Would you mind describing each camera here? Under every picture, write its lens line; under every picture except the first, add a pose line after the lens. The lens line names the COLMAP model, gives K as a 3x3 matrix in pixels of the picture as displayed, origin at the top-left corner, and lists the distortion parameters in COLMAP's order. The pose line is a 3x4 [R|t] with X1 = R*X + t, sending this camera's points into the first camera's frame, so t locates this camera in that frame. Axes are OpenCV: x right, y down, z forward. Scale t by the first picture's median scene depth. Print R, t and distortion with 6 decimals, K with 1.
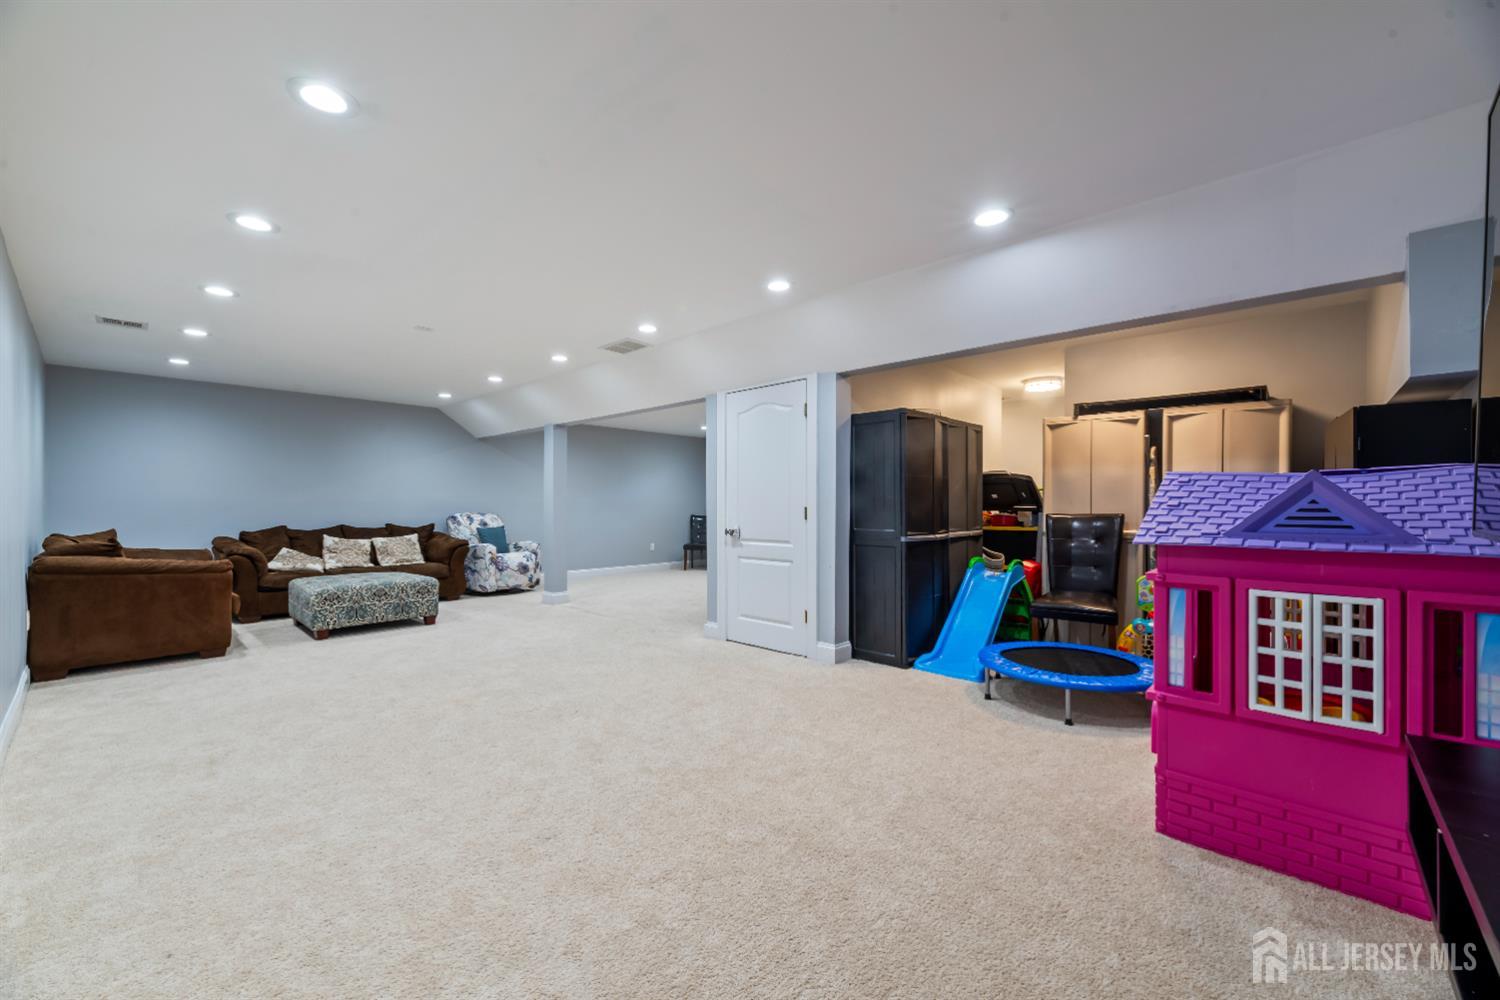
lens RADIAL K [[614.8, 0, 752.5], [0, 614.8, 516.6], [0, 0, 1]] dist [-0.001489, -0.000142]
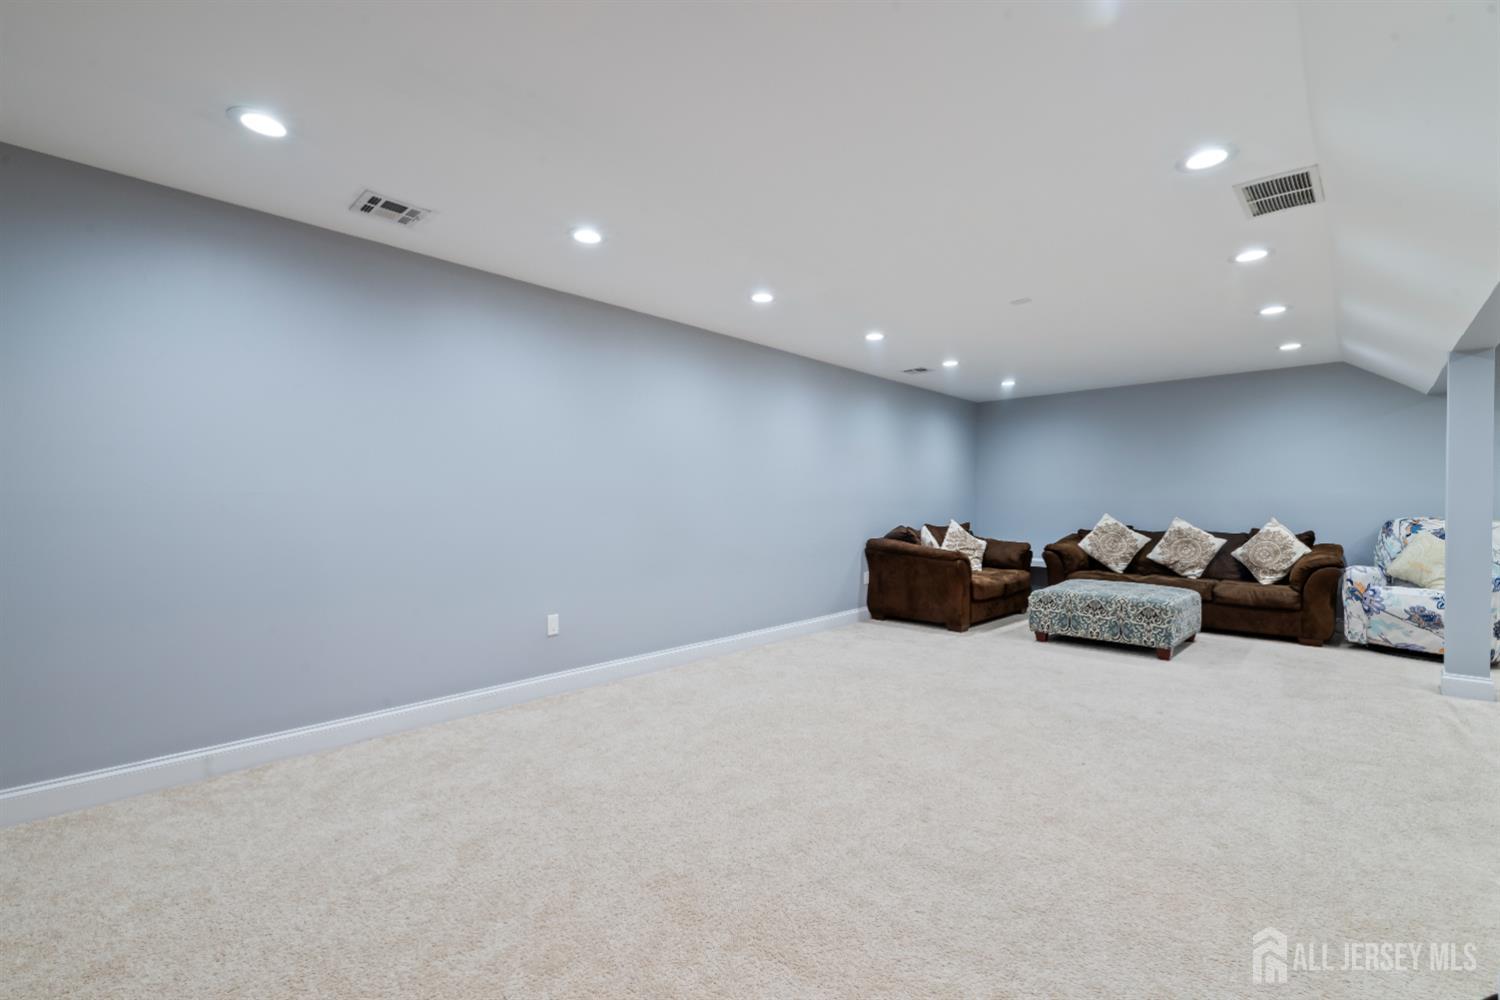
lens RADIAL K [[642.9, 0, 750.0], [0, 642.9, 500.0], [0, 0, 1]] dist [-0.018785, -0.000104]
pose [[-0.048564, -0.010840, -0.998761, 0.310777], [-0.024542, 0.999652, -0.009656, -0.002514], [0.998519, 0.024042, -0.048813, 0.558363]]
